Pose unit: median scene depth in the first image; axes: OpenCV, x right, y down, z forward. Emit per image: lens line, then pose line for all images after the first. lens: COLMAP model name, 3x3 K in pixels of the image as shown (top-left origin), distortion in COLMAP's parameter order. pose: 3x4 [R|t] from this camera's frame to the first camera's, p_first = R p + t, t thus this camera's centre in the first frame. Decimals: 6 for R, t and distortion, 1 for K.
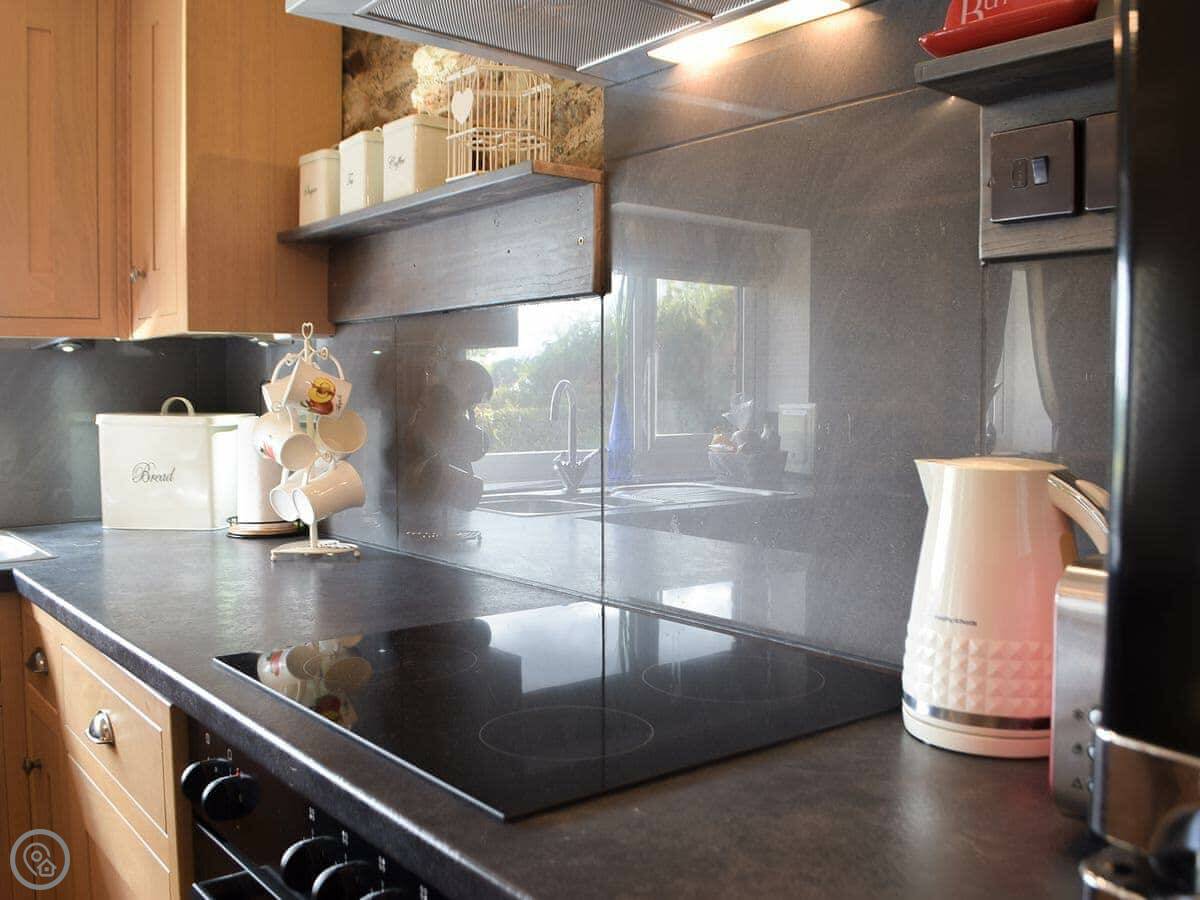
lens RADIAL K [[1102.1, 0, 598.9], [0, 1102.1, 437.8], [0, 0, 1]] dist [-0.068552, -0.005507]
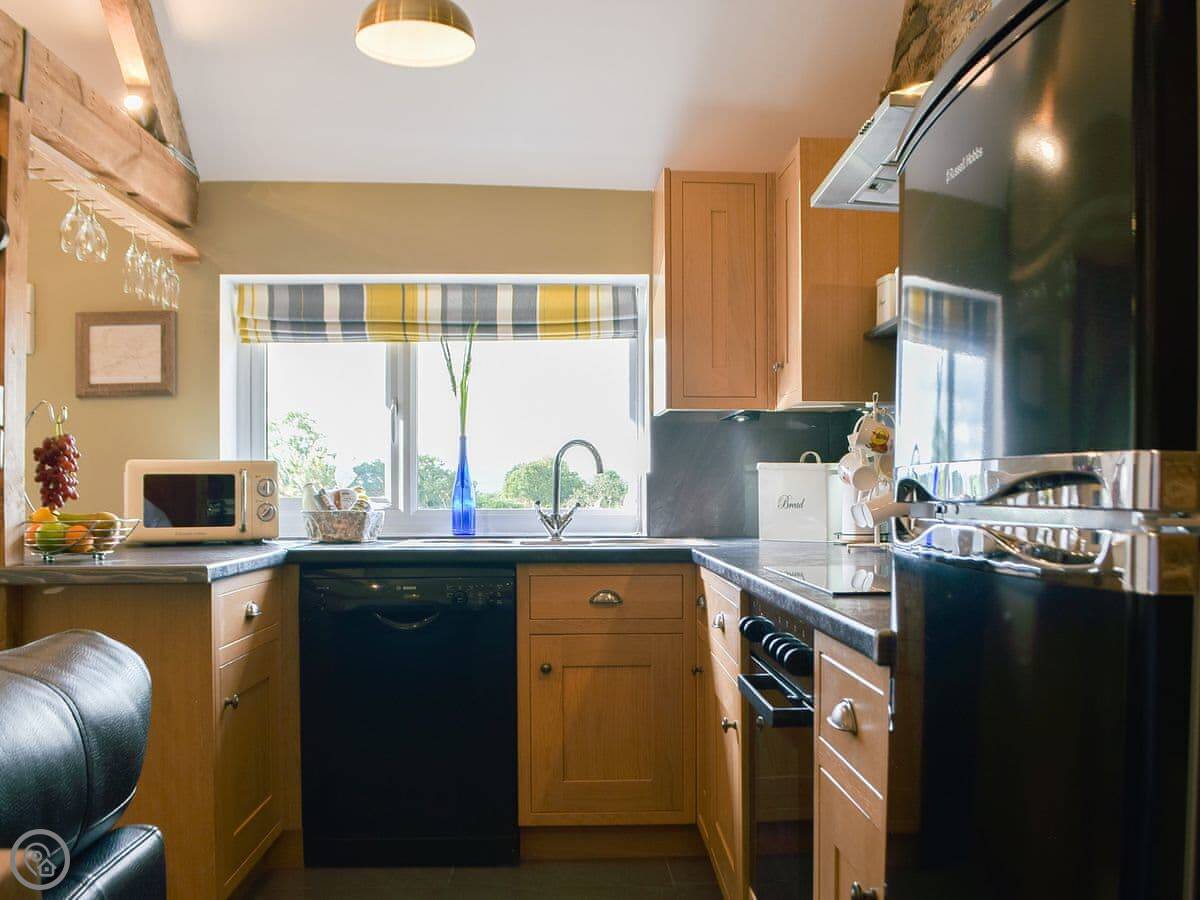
lens RADIAL K [[1164.1, 0, 600.0], [0, 1164.1, 450.0], [0, 0, 1]] dist [-0.038984, -0.000199]
pose [[0.800687, -0.016134, -0.598865, 0.349194], [-0.032433, 0.997004, -0.070224, 0.088699], [0.598204, 0.075651, 0.797765, -0.432658]]
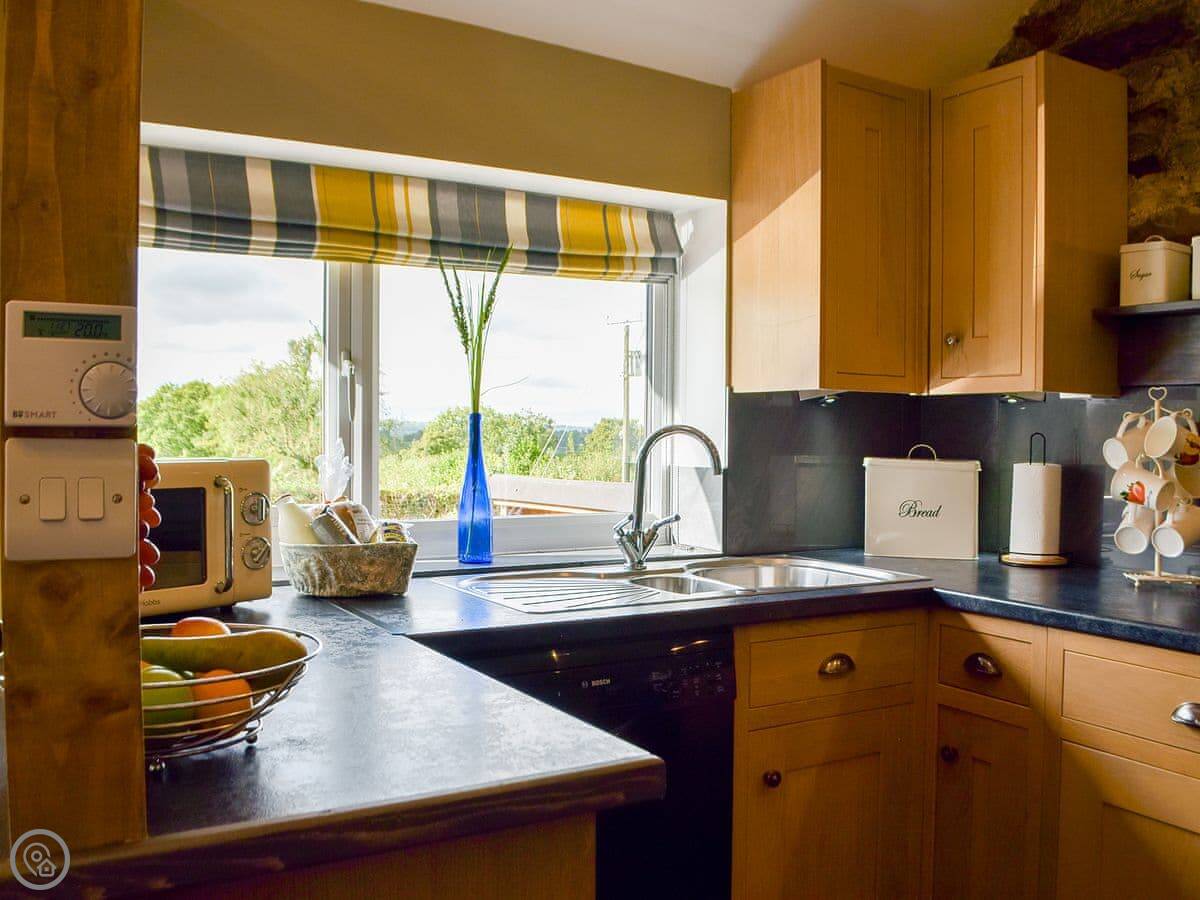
lens RADIAL K [[1102.1, 0, 598.9], [0, 1102.1, 437.8], [0, 0, 1]] dist [-0.068552, -0.005507]
pose [[0.991647, 0.019585, -0.127485, -0.668031], [-0.024269, 0.999082, -0.035292, 0.006262], [0.126676, 0.038092, 0.991212, -0.222598]]
